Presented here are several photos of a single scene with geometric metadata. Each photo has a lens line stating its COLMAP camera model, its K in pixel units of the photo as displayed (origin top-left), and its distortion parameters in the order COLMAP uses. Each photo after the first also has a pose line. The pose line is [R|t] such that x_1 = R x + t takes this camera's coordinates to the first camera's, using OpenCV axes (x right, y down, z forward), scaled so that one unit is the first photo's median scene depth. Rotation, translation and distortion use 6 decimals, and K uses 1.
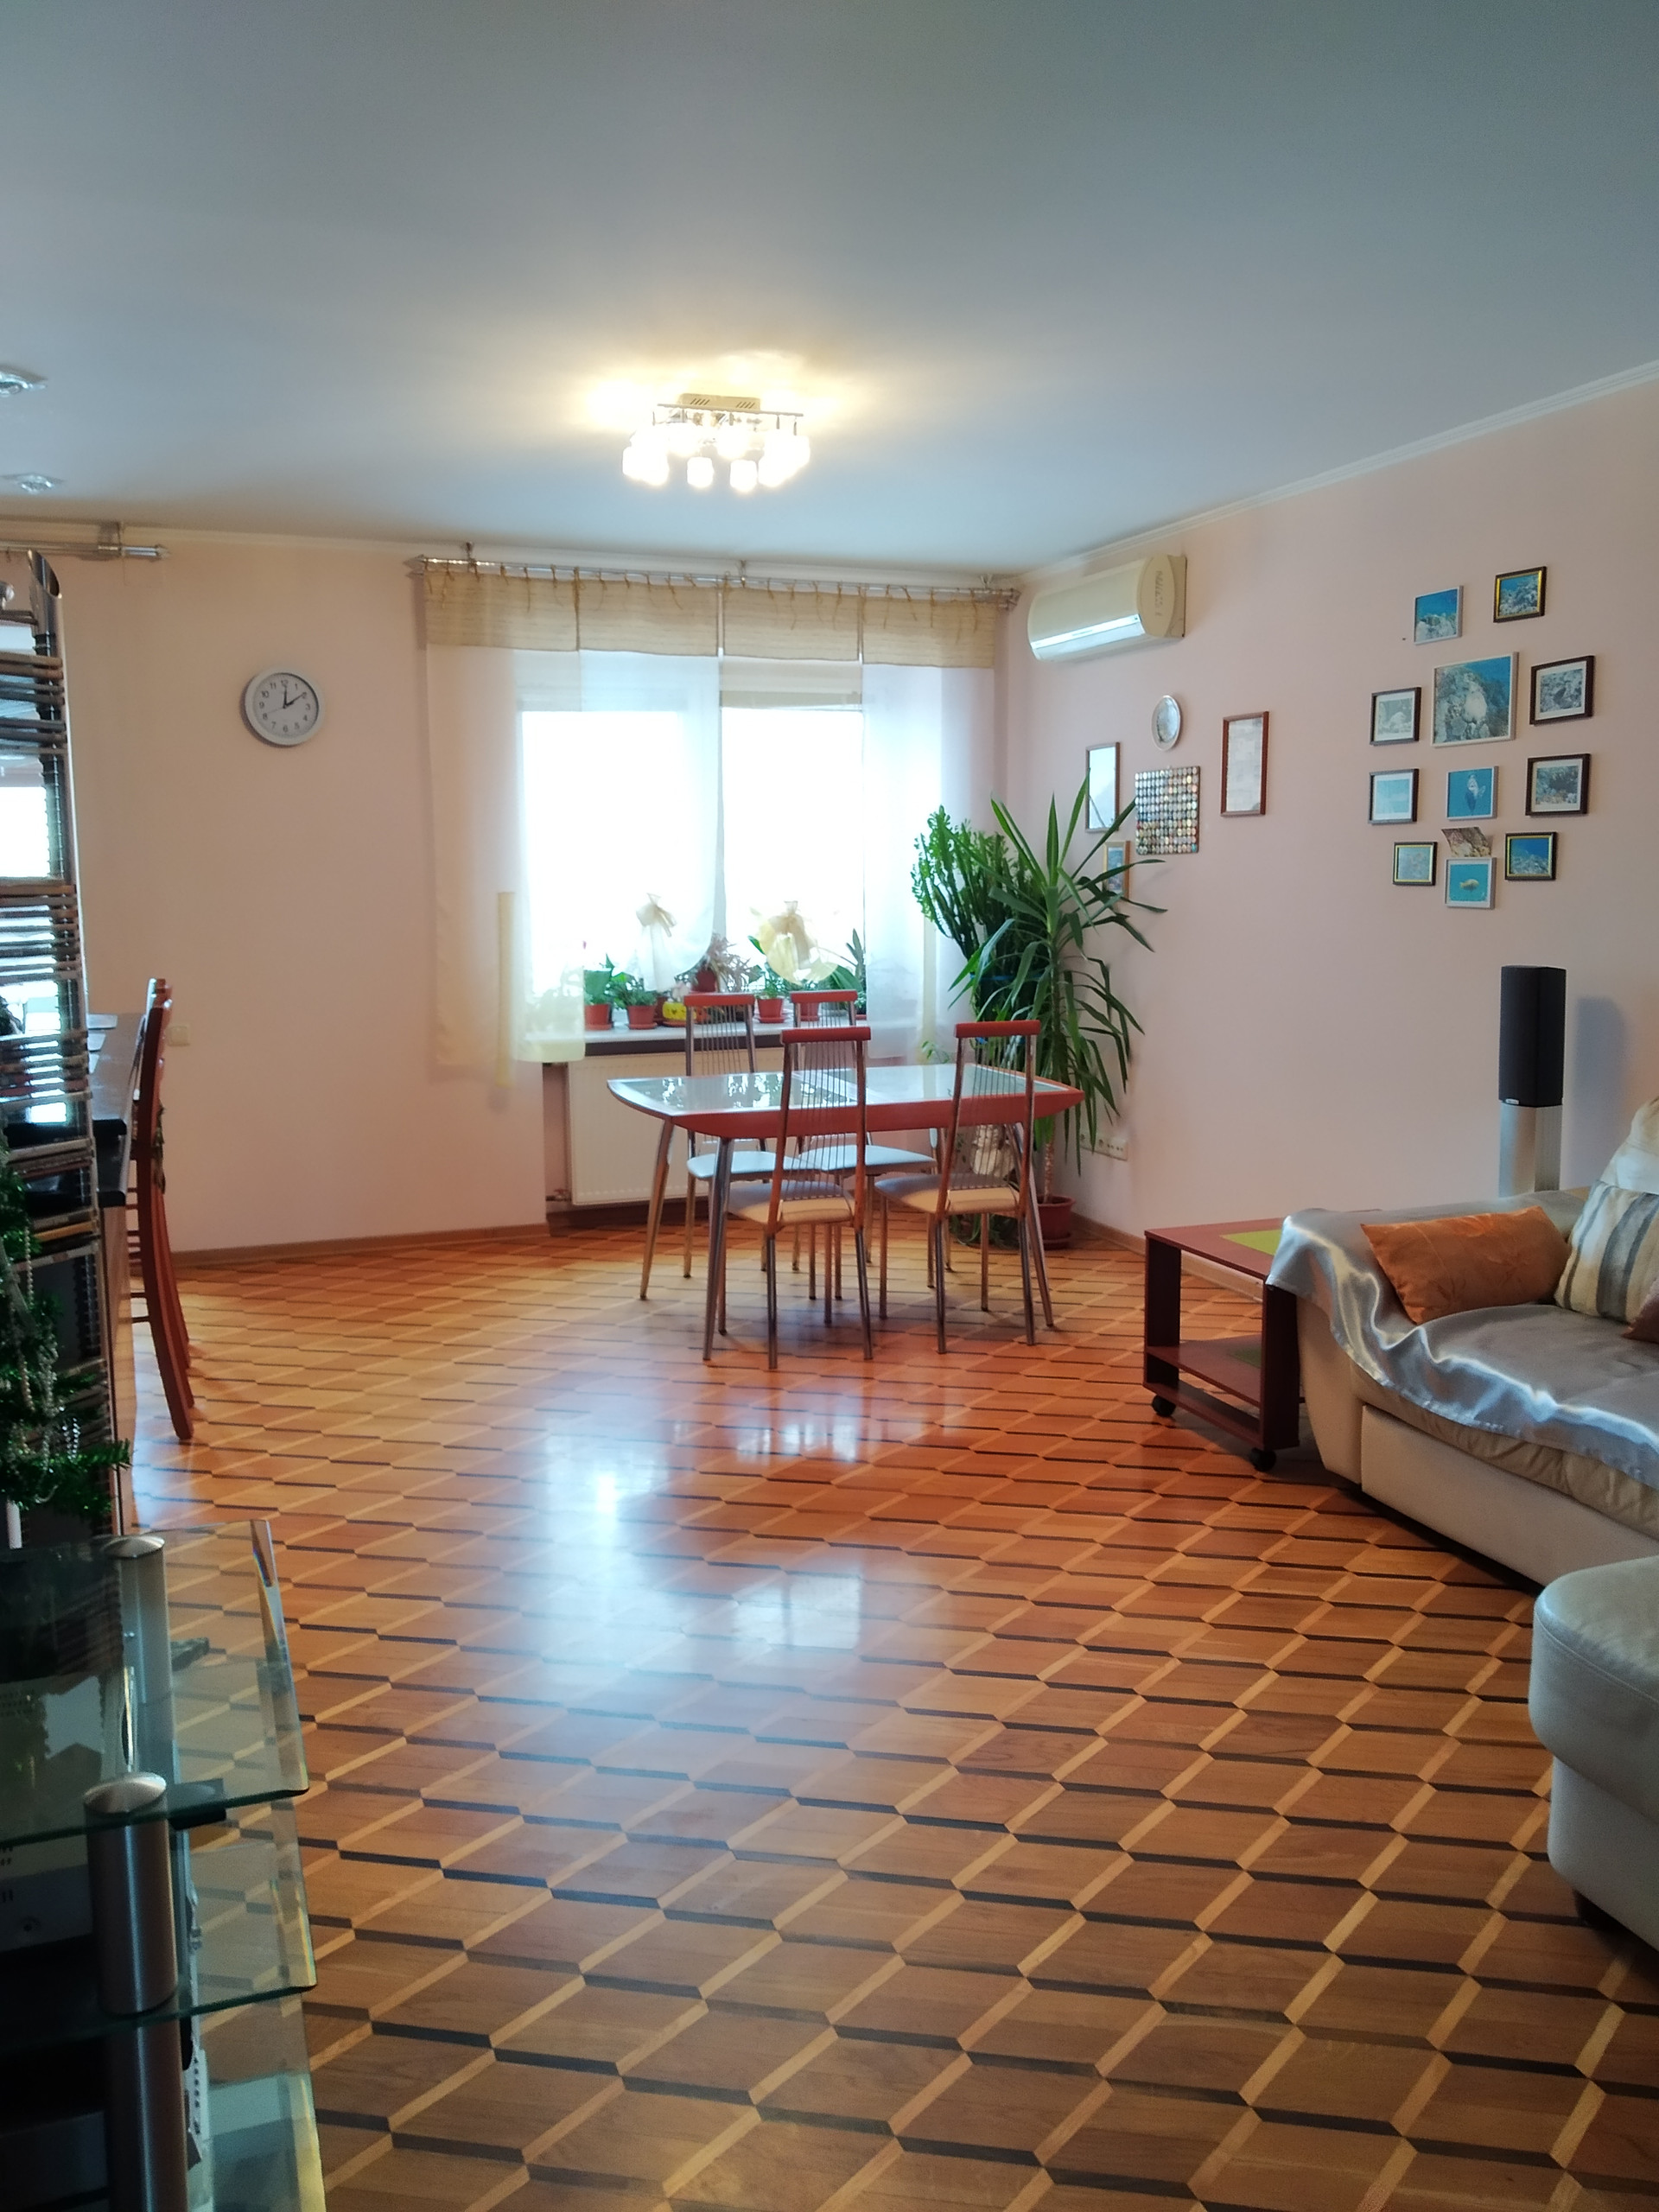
lens RADIAL K [[1718.3, 0, 824.9], [0, 1718.3, 1108.6], [0, 0, 1]] dist [0.000826, -0.140110]
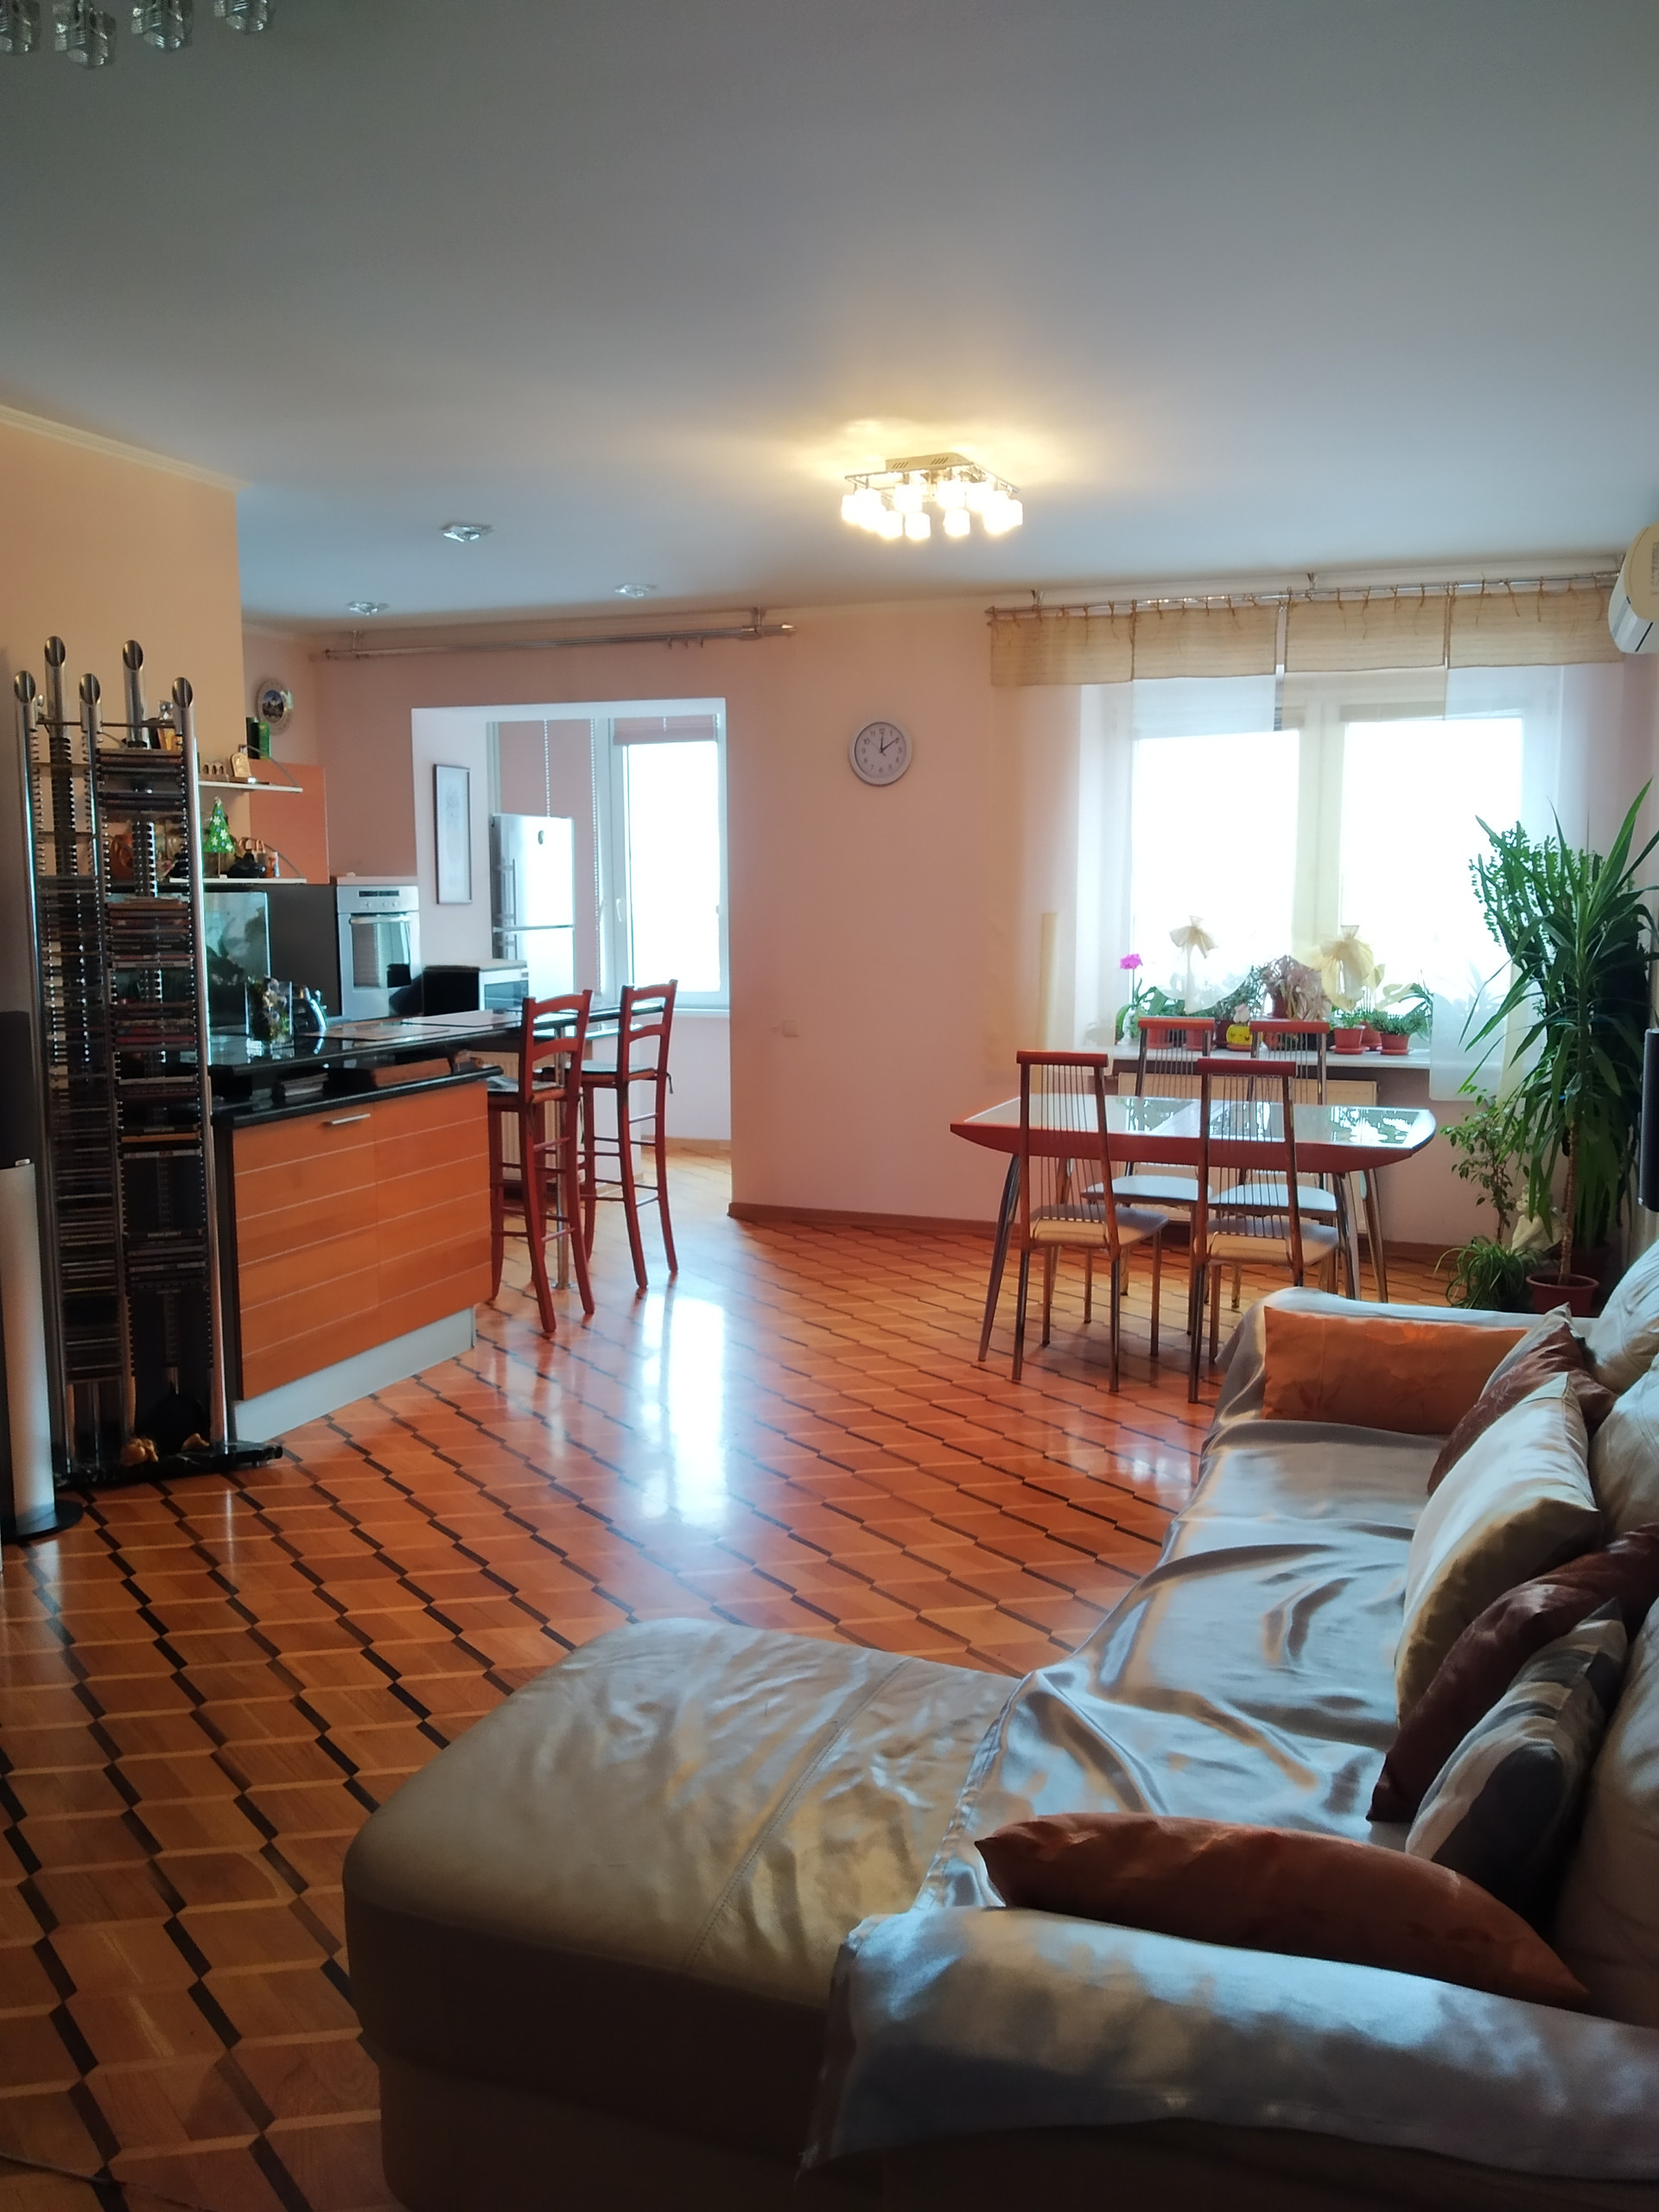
lens RADIAL K [[1718.3, 0, 824.9], [0, 1718.3, 1108.6], [0, 0, 1]] dist [0.000826, -0.140110]
pose [[0.737045, 0.084266, -0.670570, 0.435083], [-0.090394, 0.995573, 0.025752, -0.020213], [0.669772, 0.041635, 0.741399, 0.119659]]
